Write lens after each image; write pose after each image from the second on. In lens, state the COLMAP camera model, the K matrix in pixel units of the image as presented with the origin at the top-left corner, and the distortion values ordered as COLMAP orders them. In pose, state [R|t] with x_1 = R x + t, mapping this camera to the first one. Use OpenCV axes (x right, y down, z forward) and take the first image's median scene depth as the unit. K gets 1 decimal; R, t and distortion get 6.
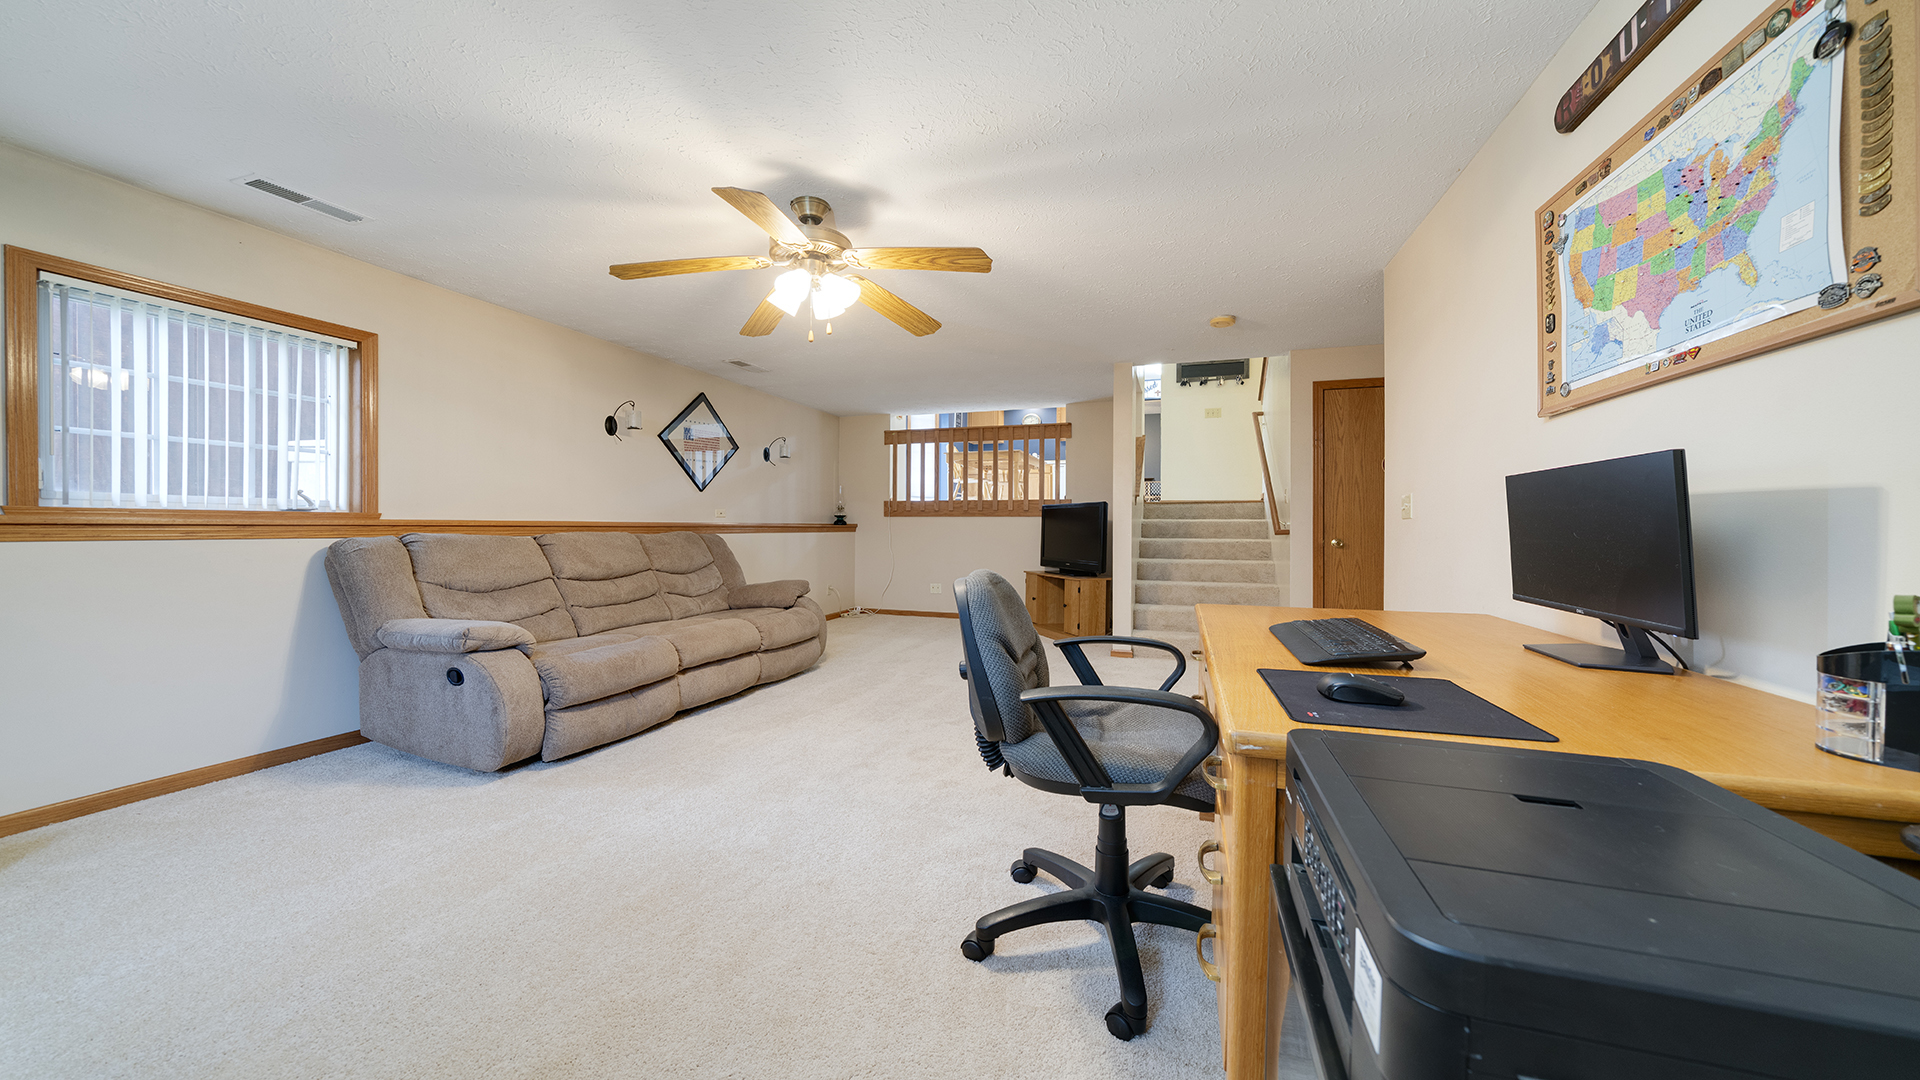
lens RADIAL K [[688.9, 0, 959.0], [0, 688.9, 526.9], [0, 0, 1]] dist [0.000066, 0.000028]
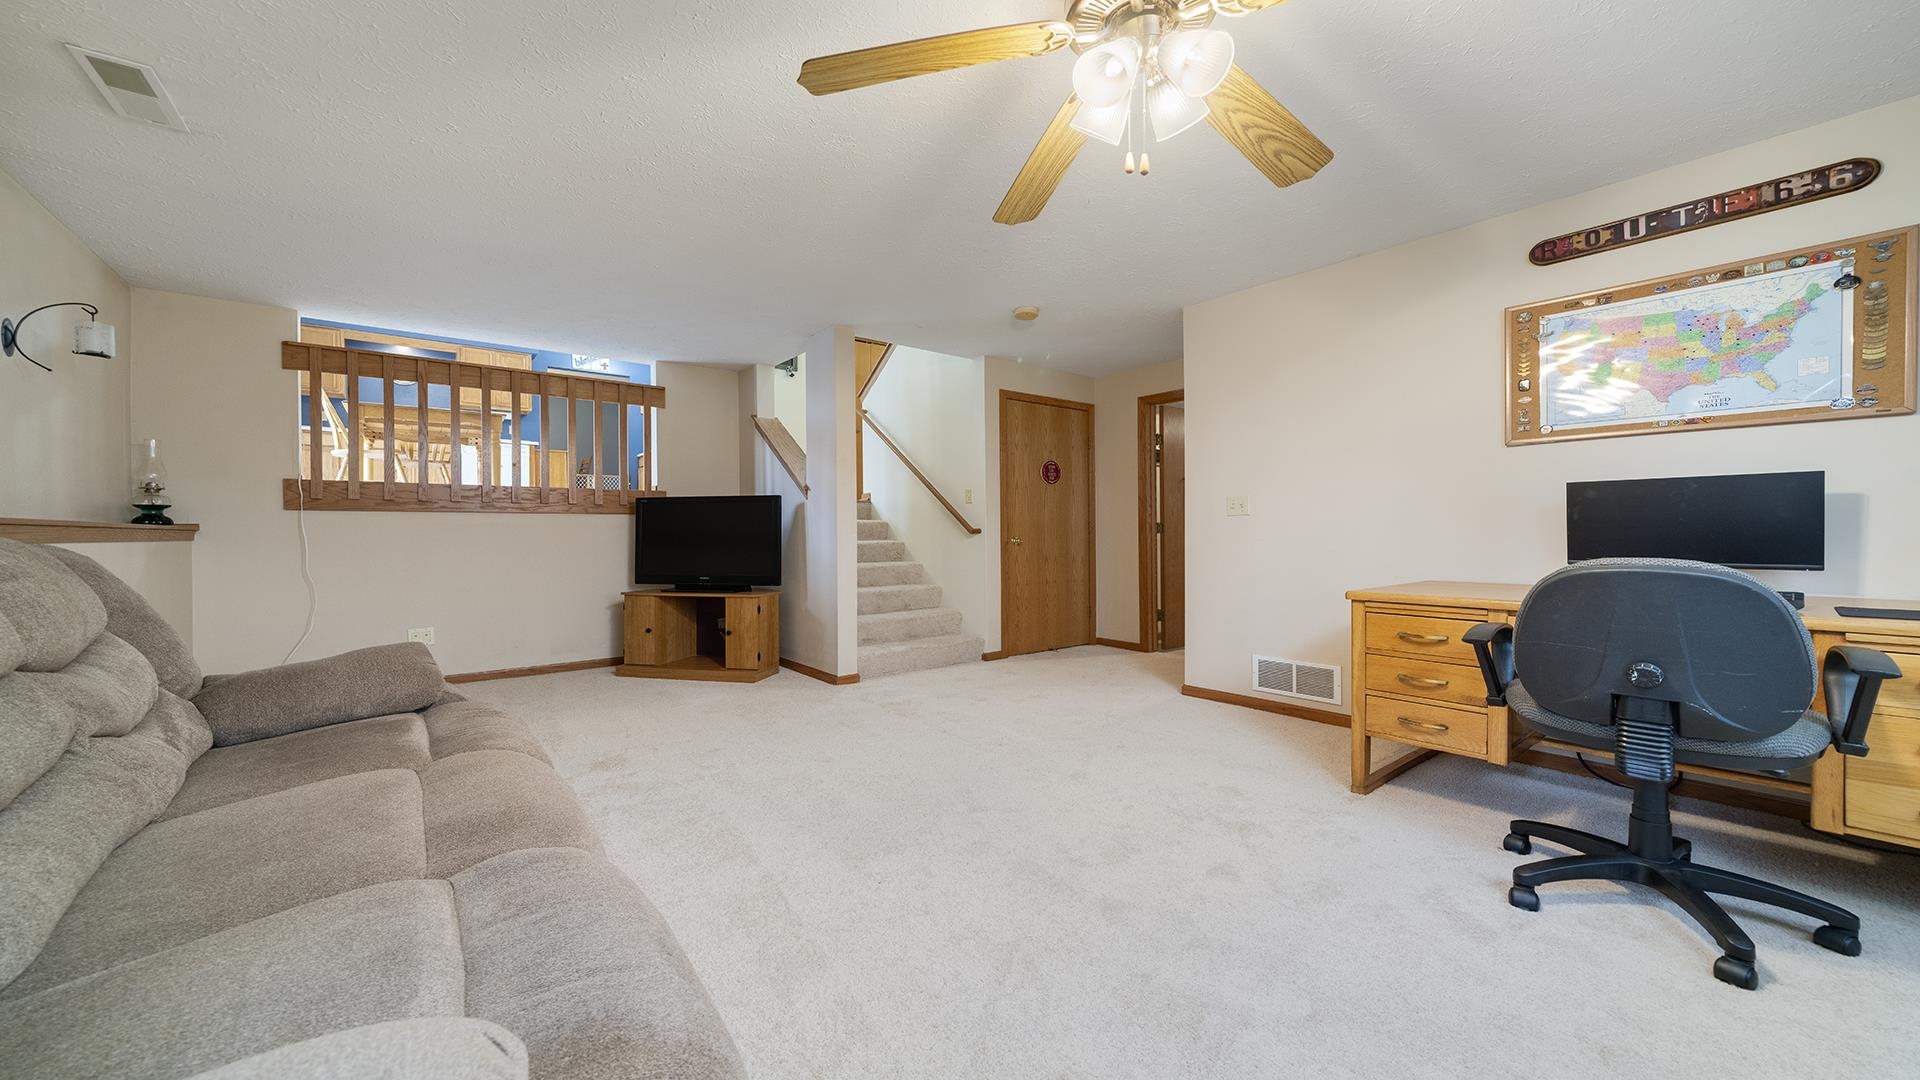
lens RADIAL K [[708.4, 0, 947.2], [0, 708.4, 536.0], [0, 0, 1]] dist [-0.003288, -0.000202]
pose [[0.535700, -0.008742, 0.844363, -0.318885], [0.007515, 0.999956, 0.005585, 0.006063], [-0.844375, 0.003354, 0.535742, 0.340794]]
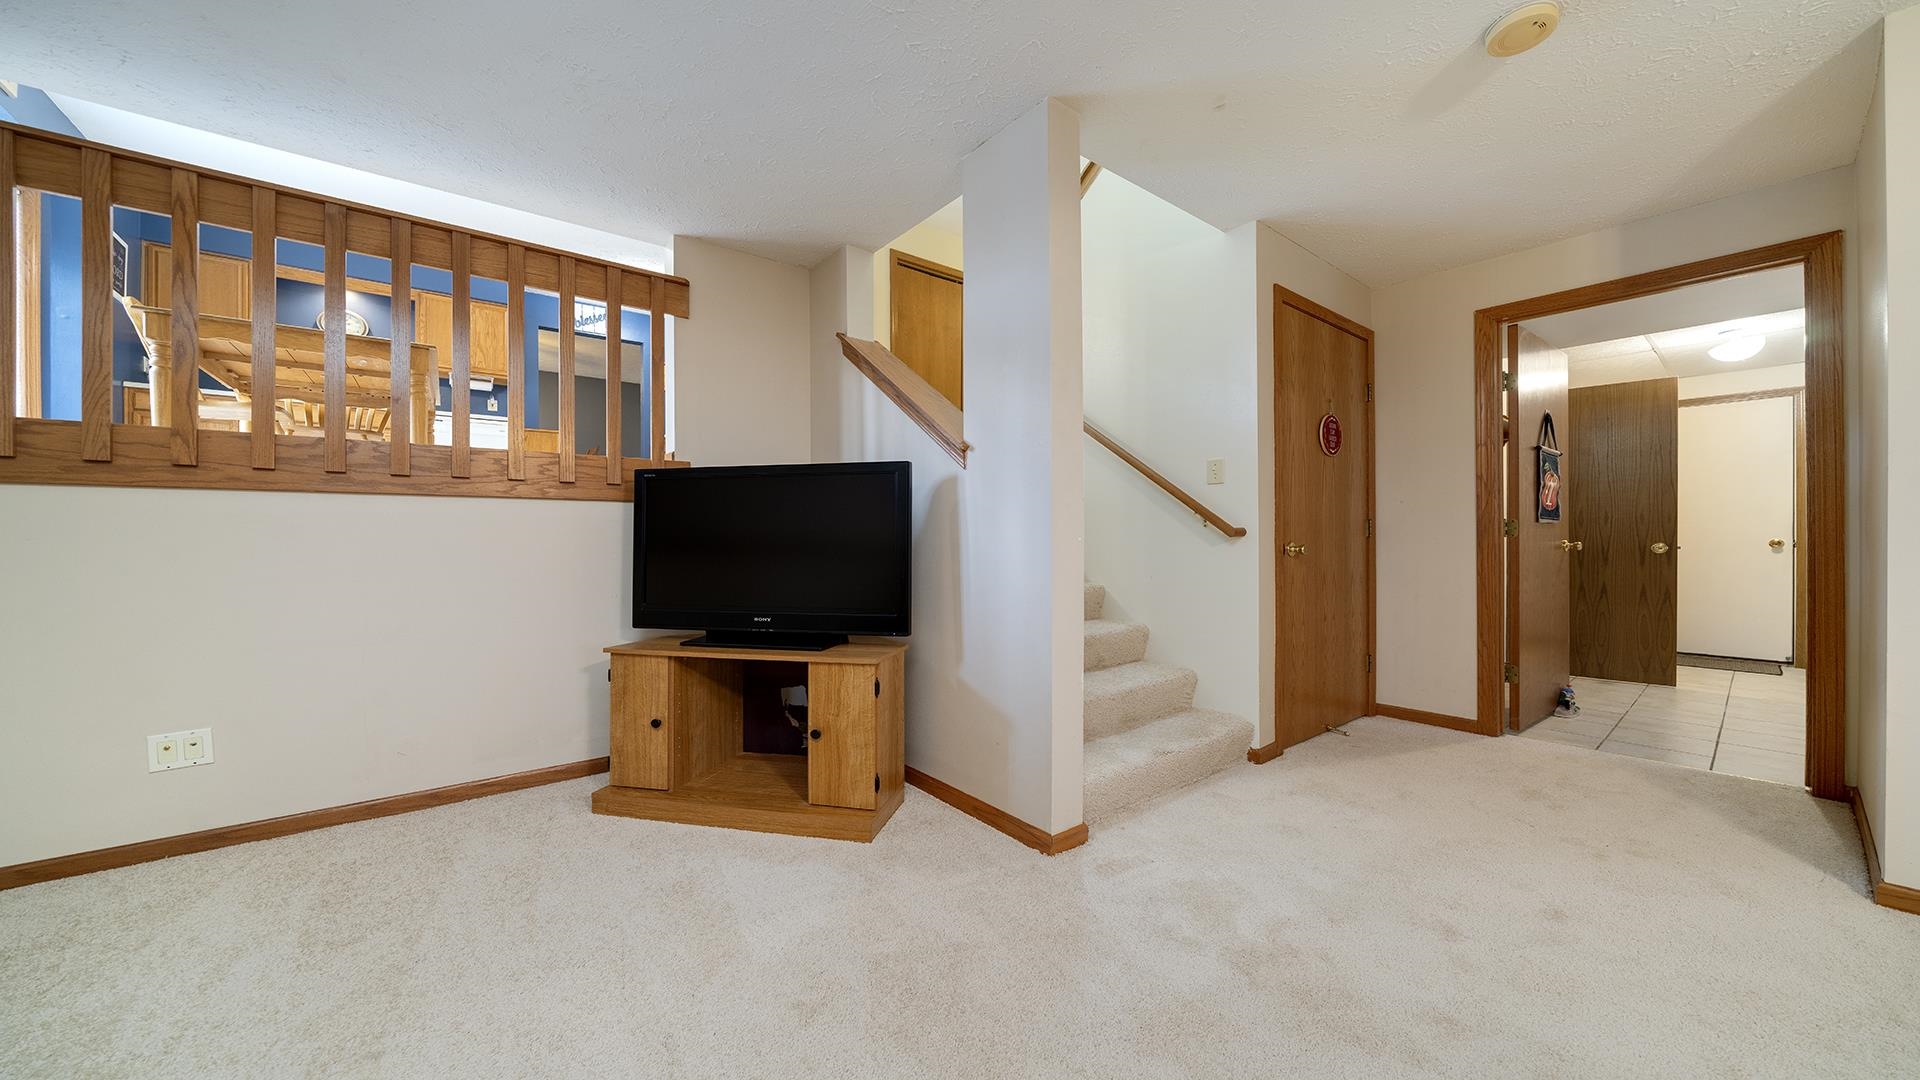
lens RADIAL K [[698.8, 0, 967.1], [0, 698.8, 543.0], [0, 0, 1]] dist [-0.001850, -0.000132]
pose [[0.539623, -0.007701, 0.841871, -0.105620], [0.007017, 0.999965, 0.004649, 0.008836], [-0.841877, 0.003398, 0.539658, 0.632104]]
